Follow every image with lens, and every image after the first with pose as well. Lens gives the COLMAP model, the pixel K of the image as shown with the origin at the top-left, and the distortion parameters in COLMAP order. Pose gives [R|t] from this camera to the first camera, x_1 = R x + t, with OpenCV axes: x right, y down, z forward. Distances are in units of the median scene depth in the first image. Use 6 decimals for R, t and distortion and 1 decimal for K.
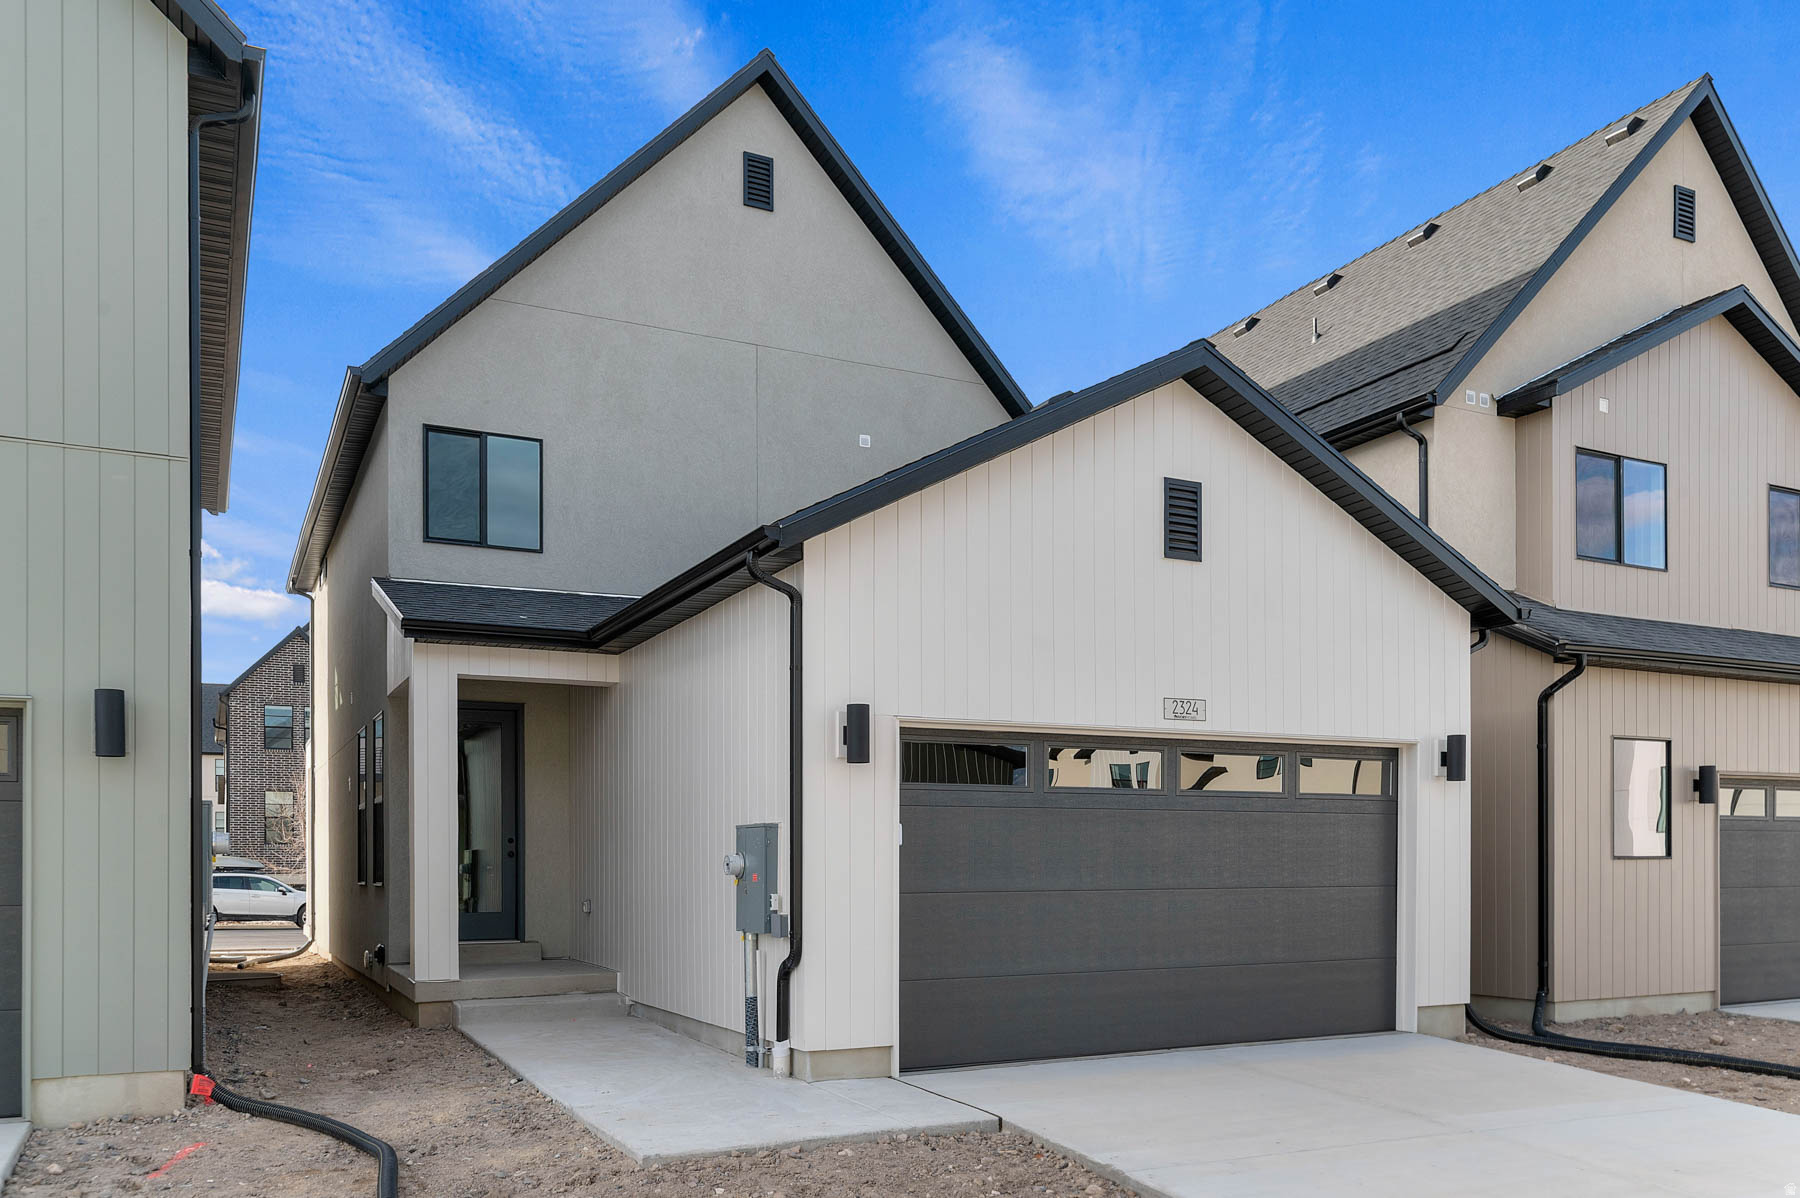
lens RADIAL K [[1423.5, 0, 912.0], [0, 1423.5, 684.6], [0, 0, 1]] dist [0.002111, -0.002339]
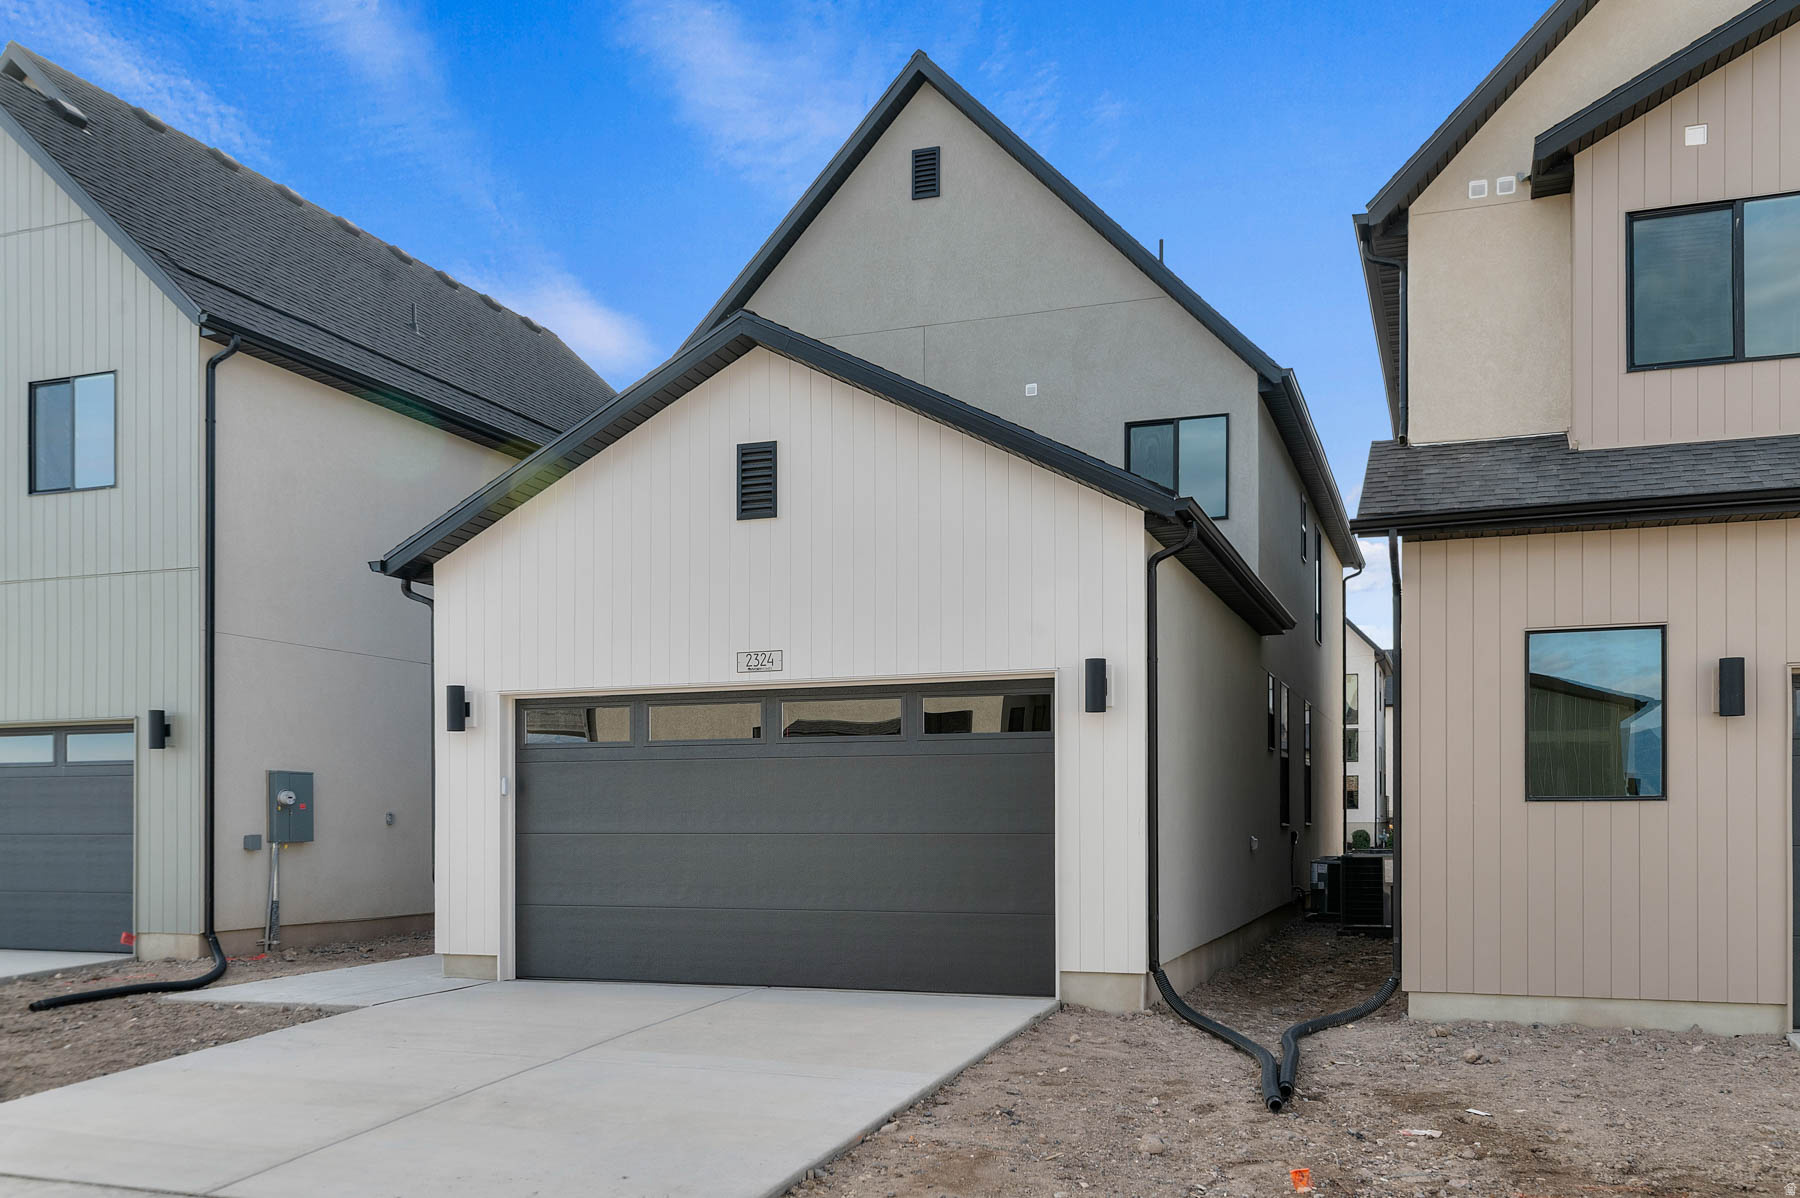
lens RADIAL K [[1515.3, 0, 891.8], [0, 1515.3, 592.9], [0, 0, 1]] dist [0.001753, 0.000363]
pose [[0.670515, -0.107885, -0.734010, 0.992871], [0.093673, 0.993764, -0.060494, 0.040236], [0.735959, -0.028195, 0.676439, 0.293228]]
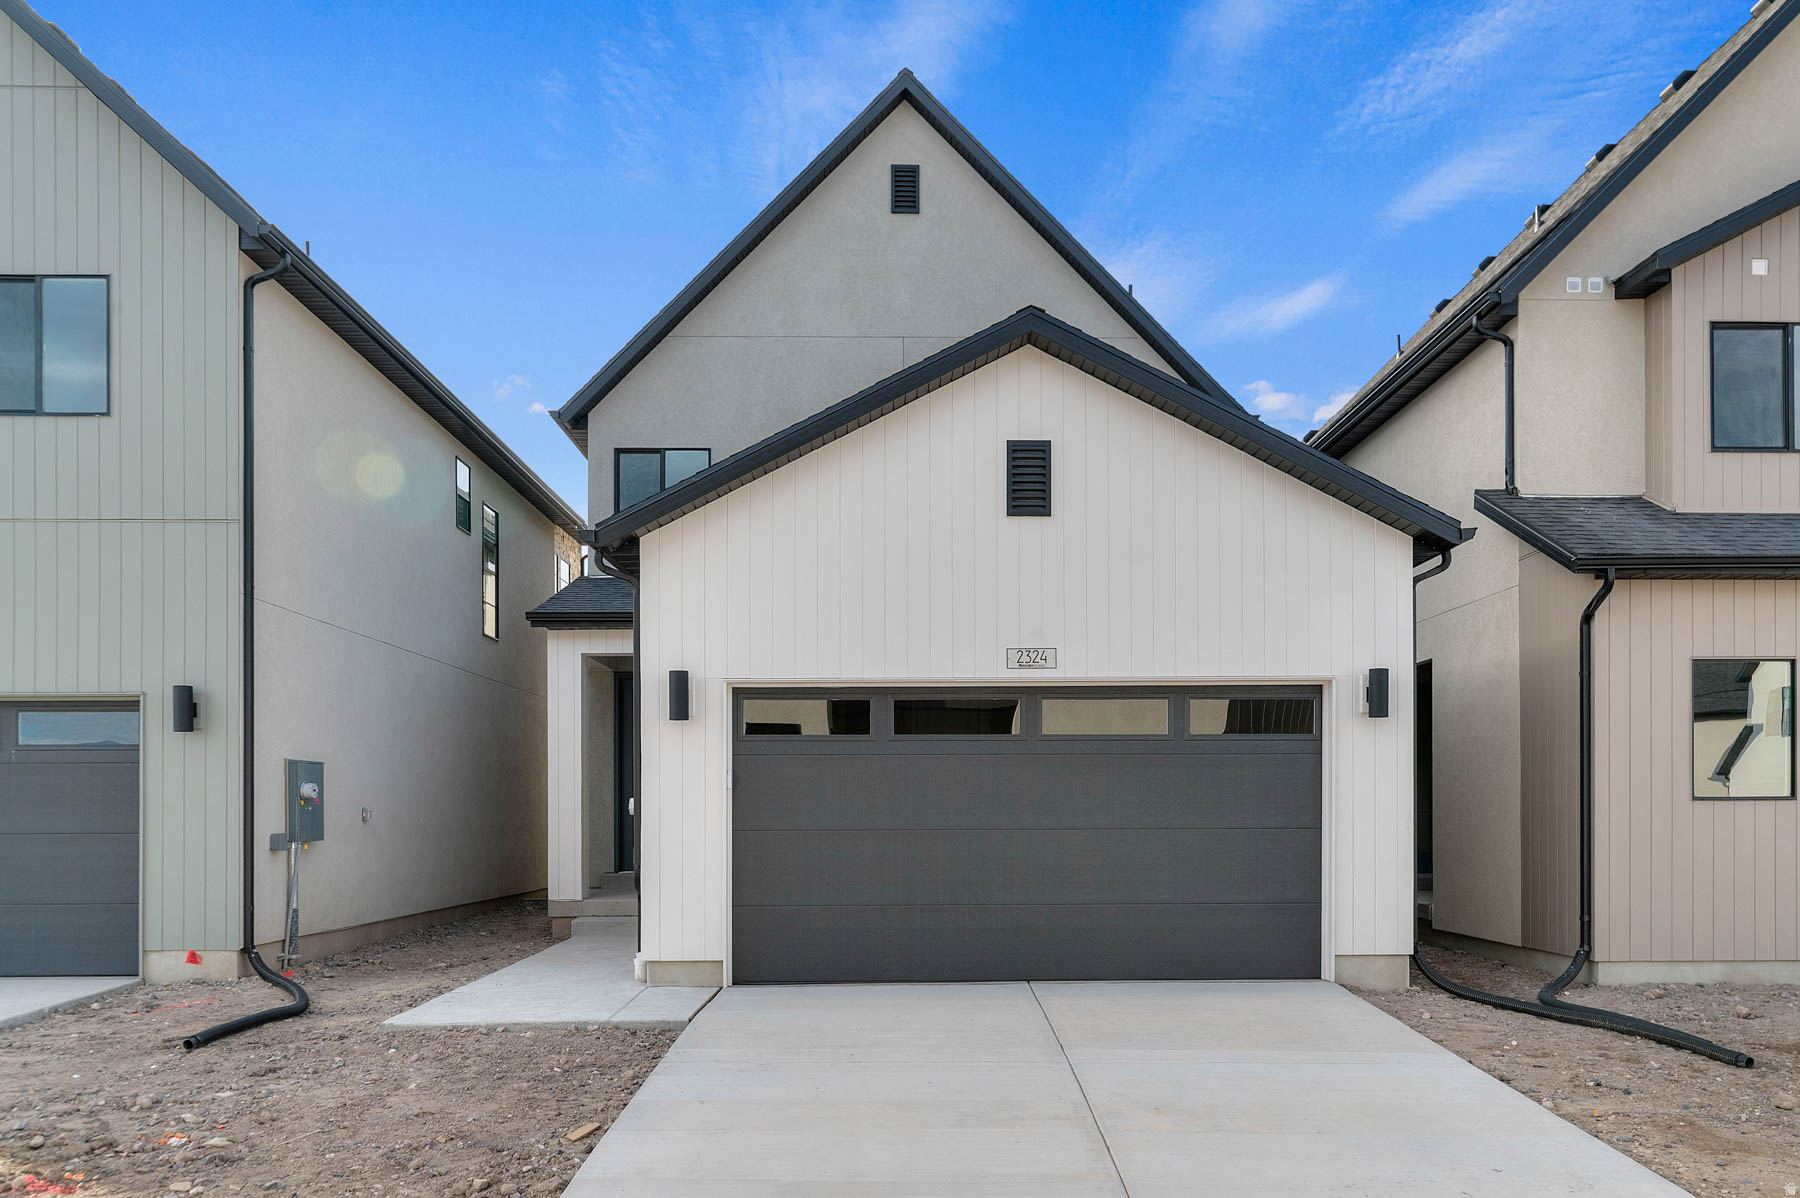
lens RADIAL K [[1423.5, 0, 910.6], [0, 1423.5, 615.1], [0, 0, 1]] dist [0.002111, -0.002339]
pose [[0.895549, -0.060668, -0.440808, 0.530413], [0.055438, 0.998155, -0.024748, 0.006133], [0.441496, -0.002274, 0.897260, 0.015389]]
